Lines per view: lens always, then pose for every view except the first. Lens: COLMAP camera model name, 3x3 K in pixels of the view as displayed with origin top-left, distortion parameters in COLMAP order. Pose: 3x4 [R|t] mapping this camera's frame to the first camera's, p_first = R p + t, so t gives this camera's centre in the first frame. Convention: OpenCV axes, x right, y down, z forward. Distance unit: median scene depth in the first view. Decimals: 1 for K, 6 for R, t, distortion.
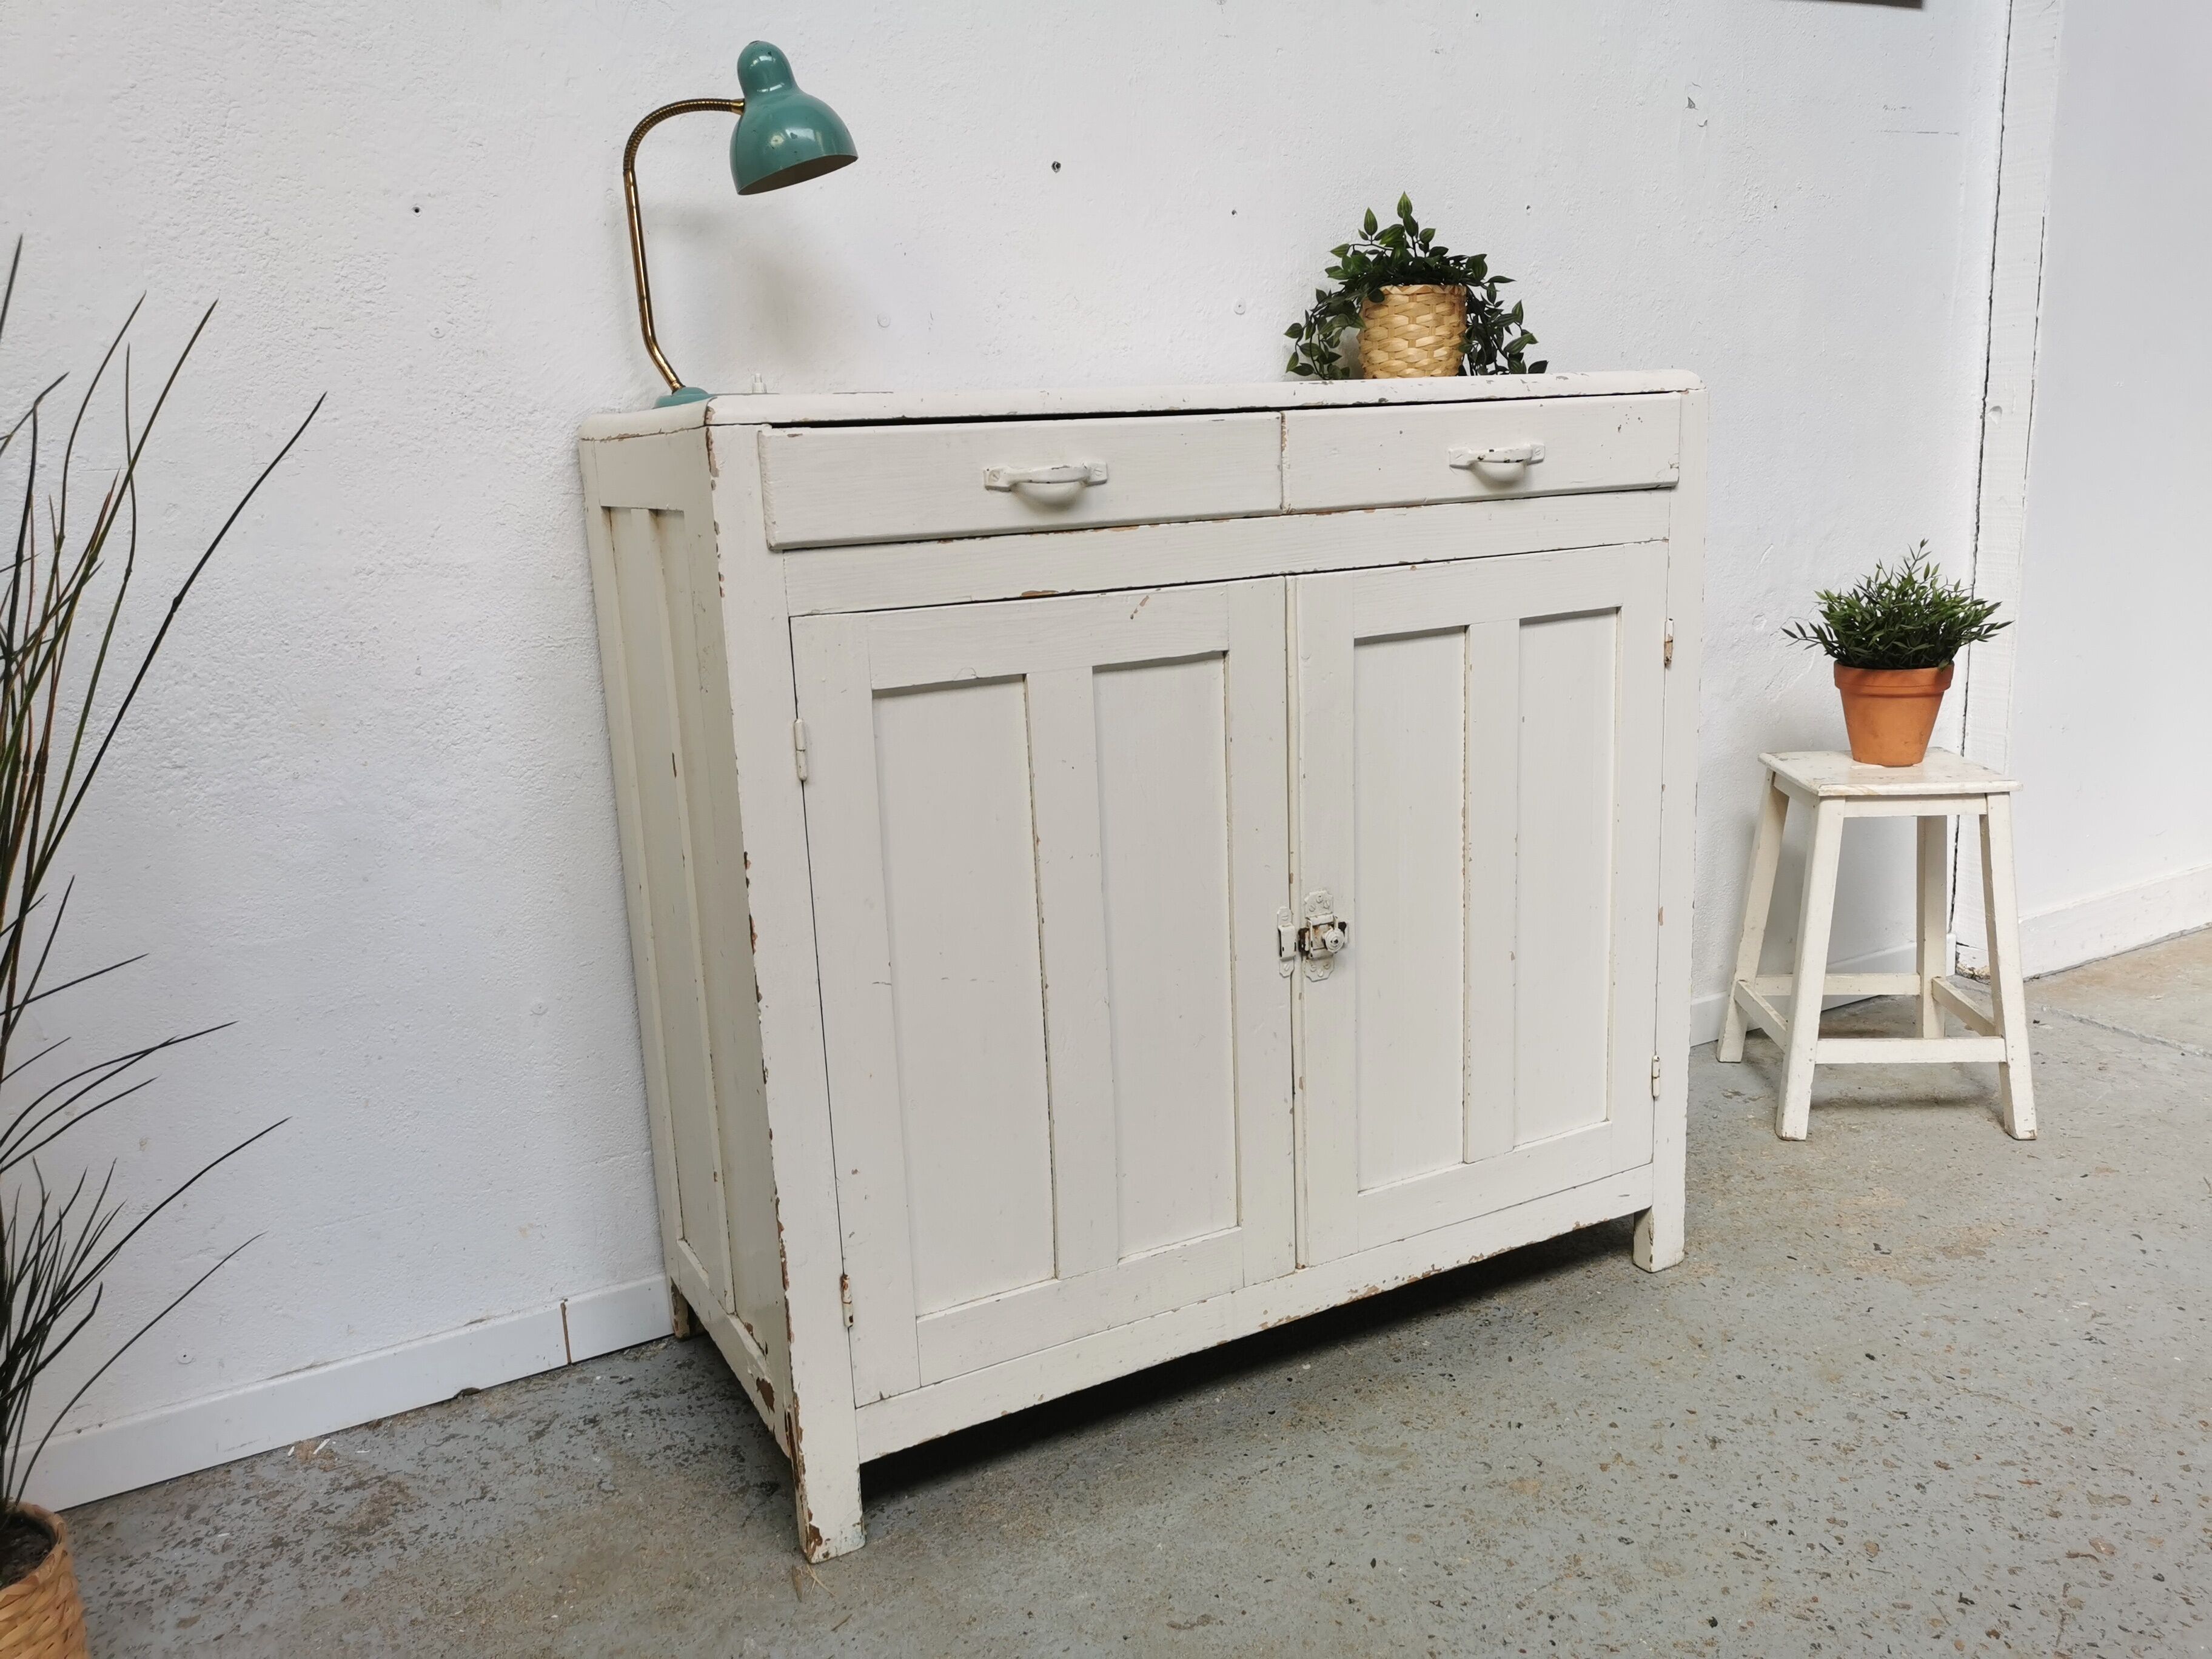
lens RADIAL K [[1719.9, 0, 1109.3], [0, 1719.9, 826.2], [0, 0, 1]] dist [0.041493, -0.039928]
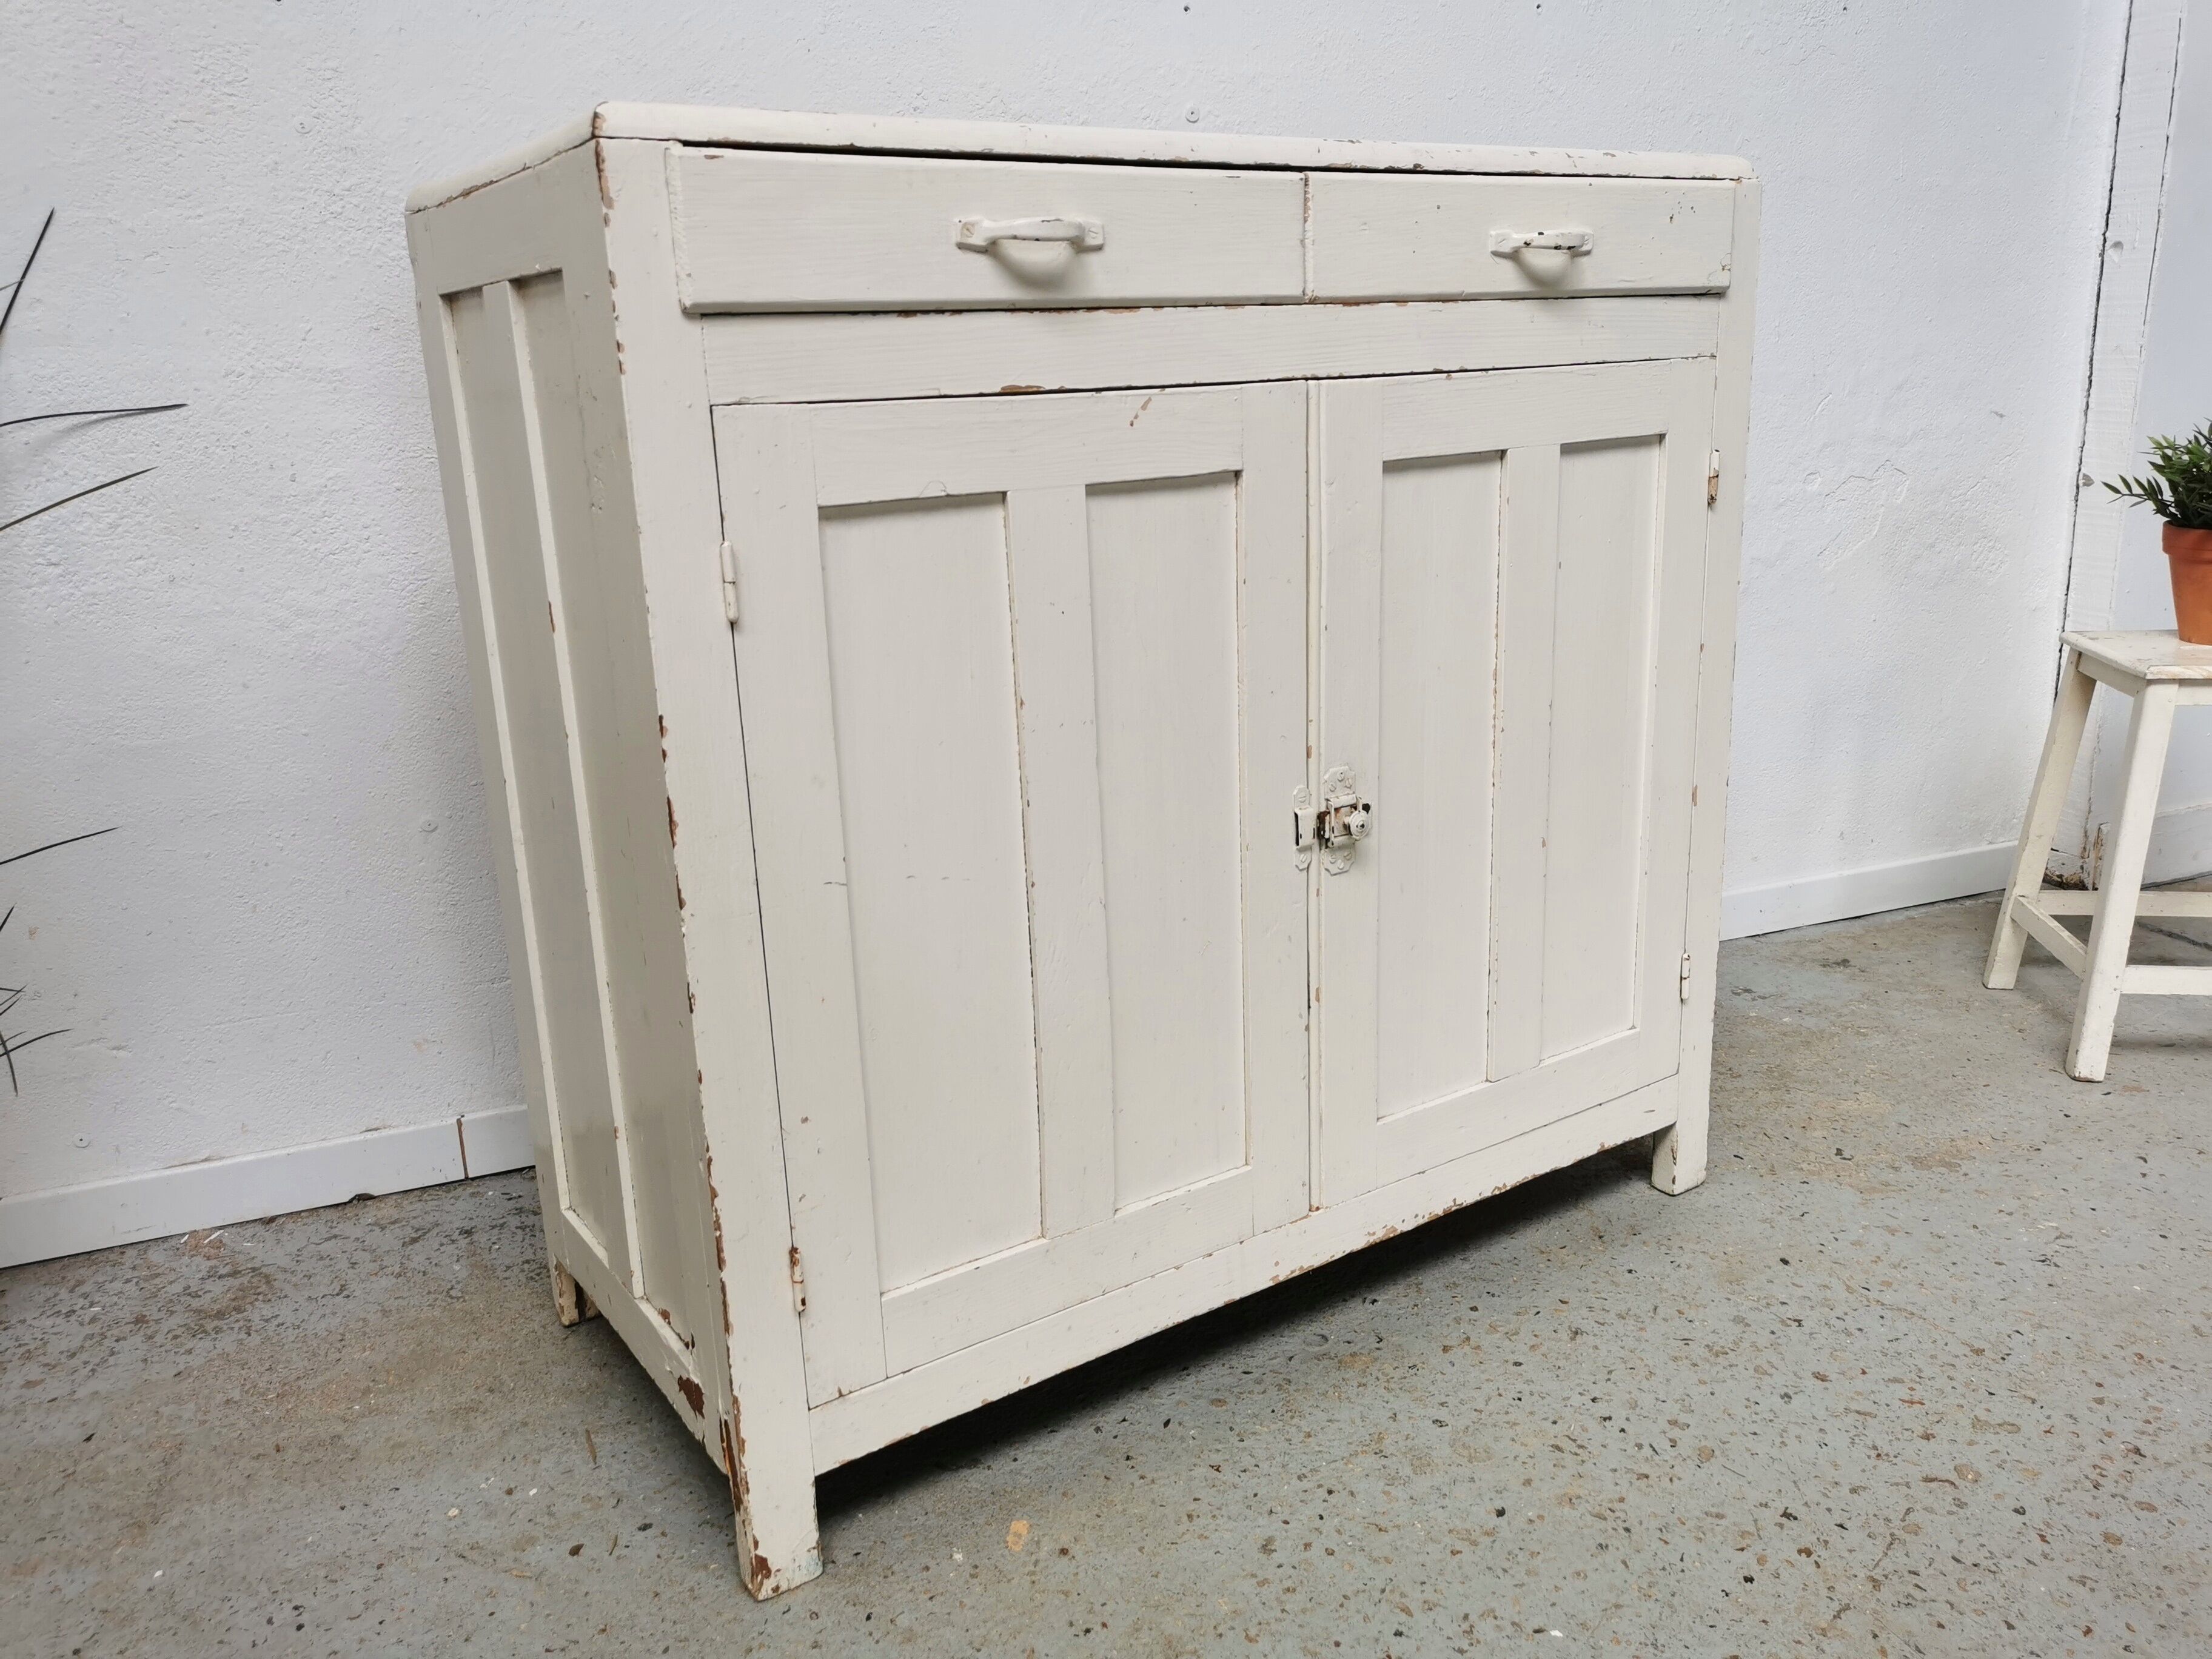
lens RADIAL K [[1719.9, 0, 1111.1], [0, 1719.9, 829.8], [0, 0, 1]] dist [0.041493, -0.039928]
pose [[0.991117, 0.041319, -0.126411, 0.202970], [-0.034219, 0.997740, 0.057828, 0.038943], [0.128514, -0.052989, 0.990291, 0.060539]]
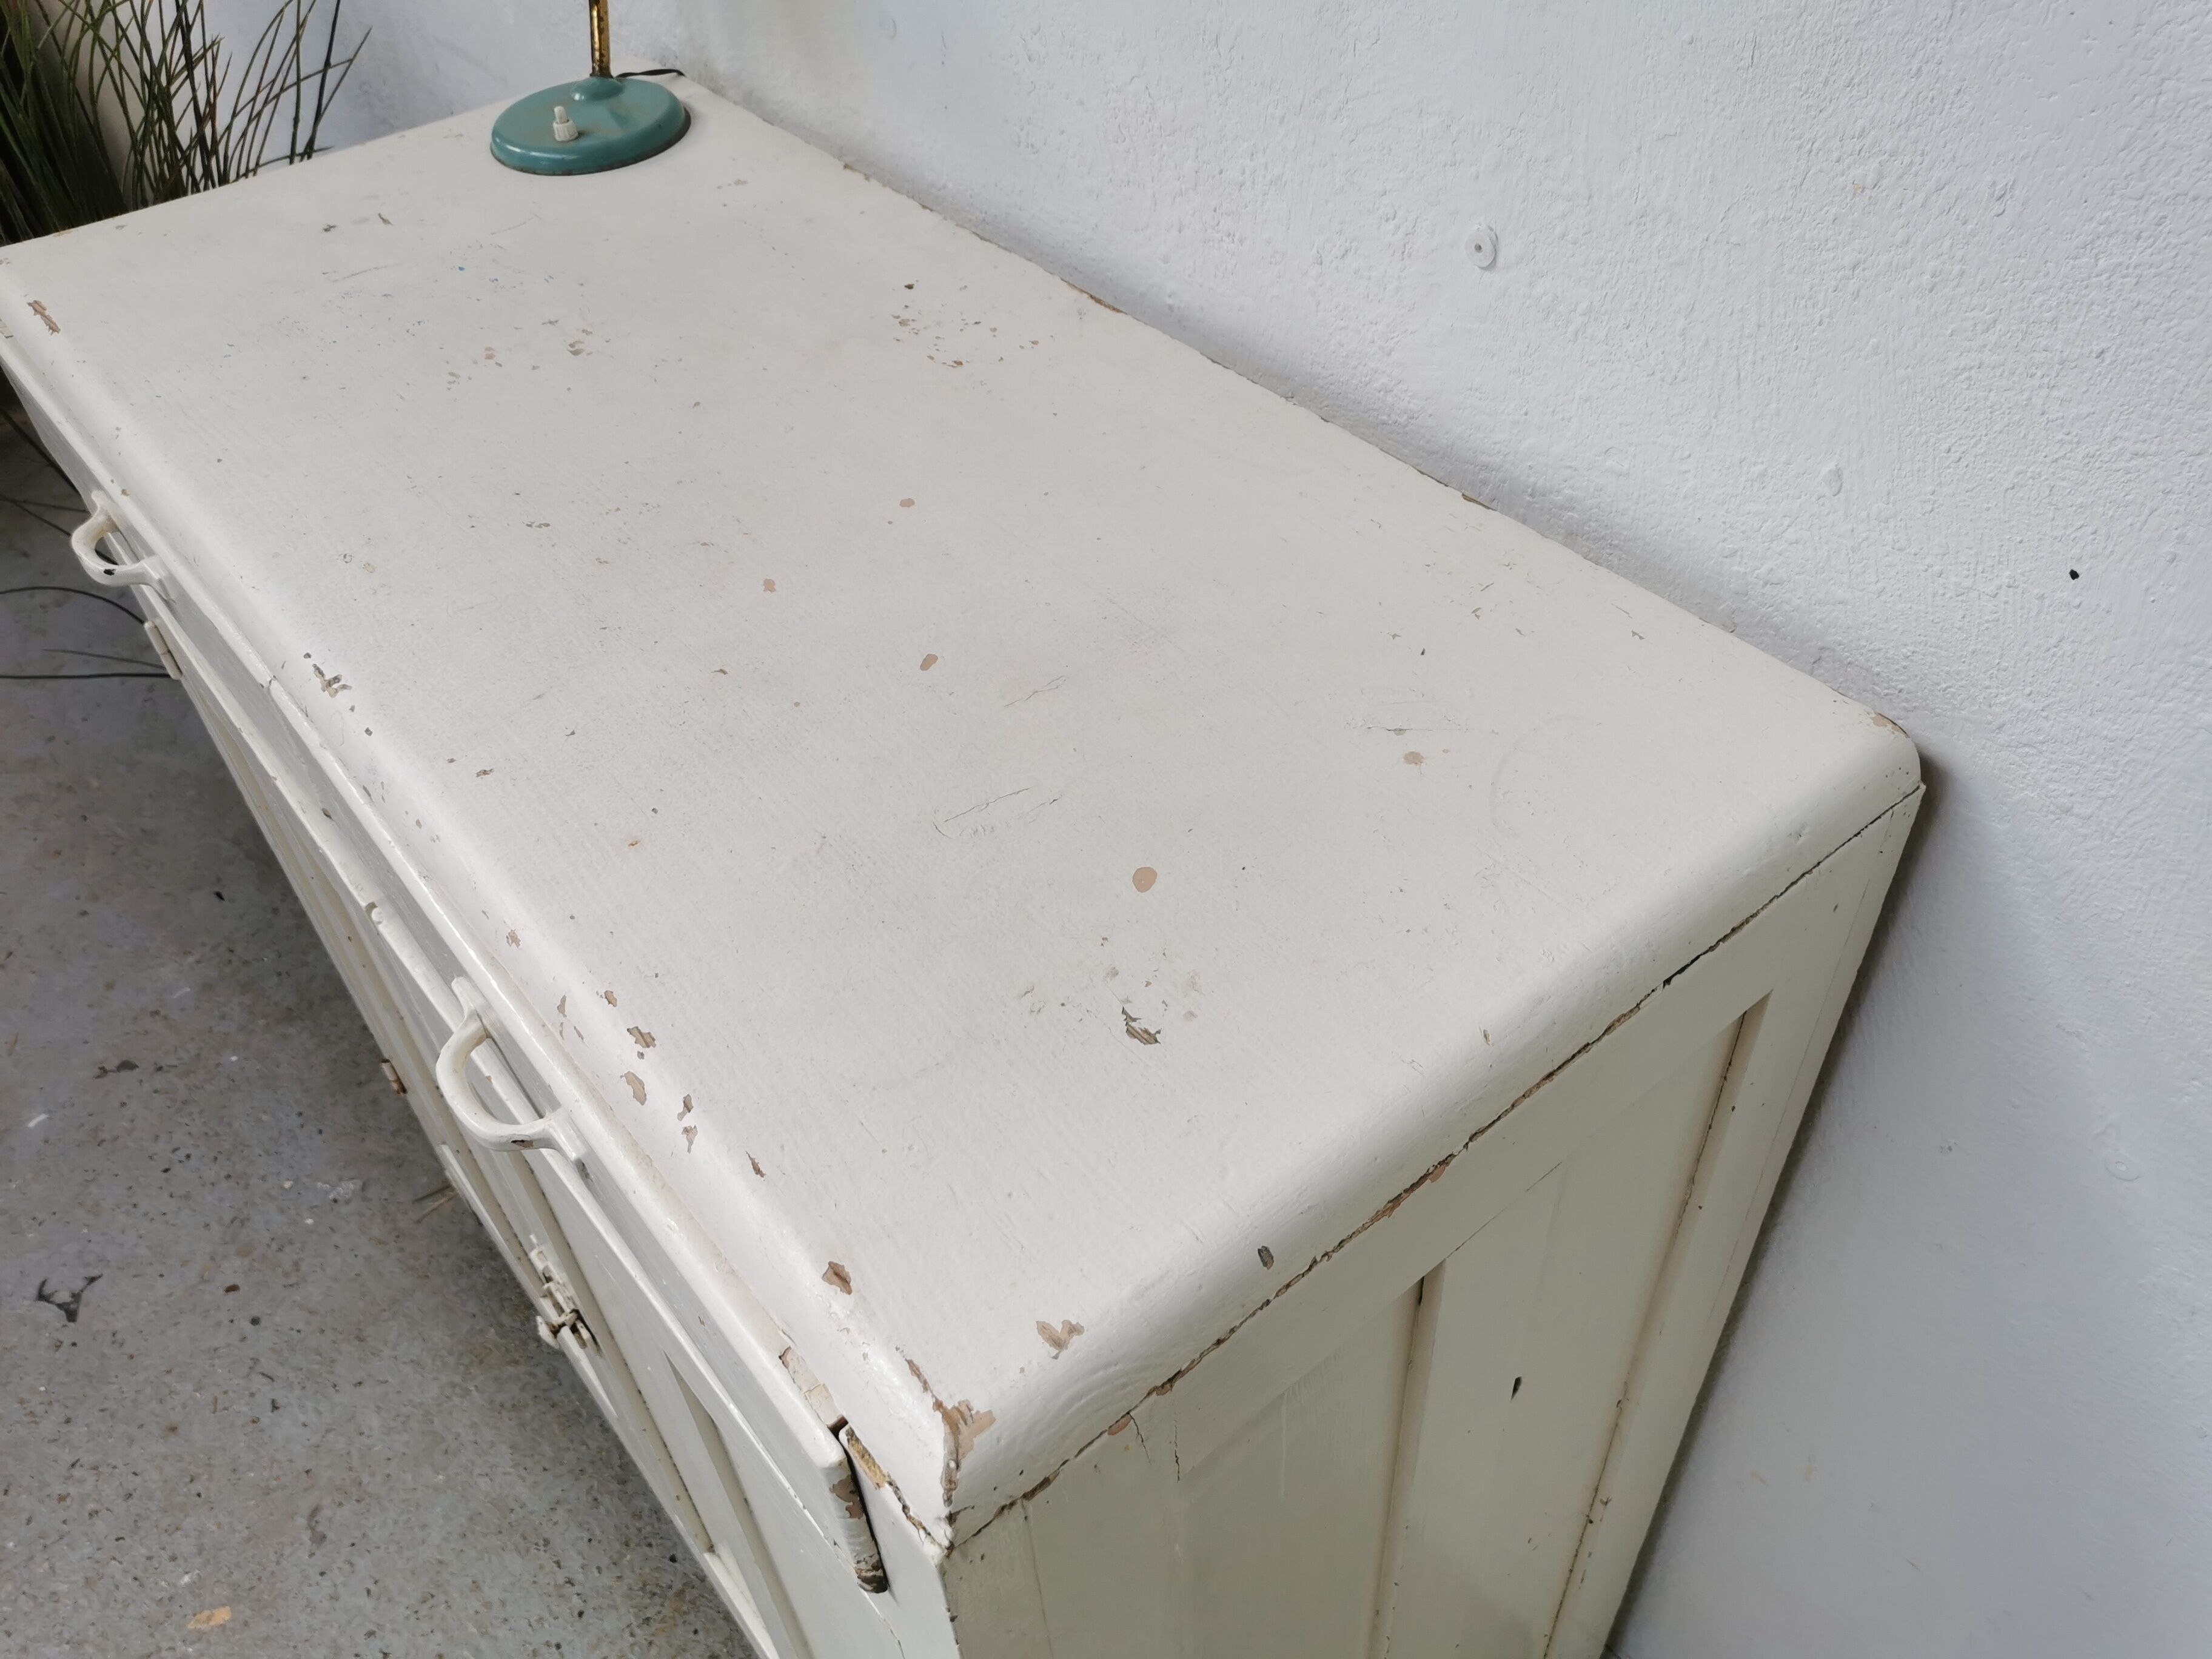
lens RADIAL K [[1719.9, 0, 1107.5], [0, 1719.9, 832.6], [0, 0, 1]] dist [0.041493, -0.039928]
pose [[0.188645, 0.702544, -0.686182, 0.480103], [-0.170977, 0.711552, 0.681514, -0.545623], [0.967047, -0.011242, 0.254350, 1.016789]]
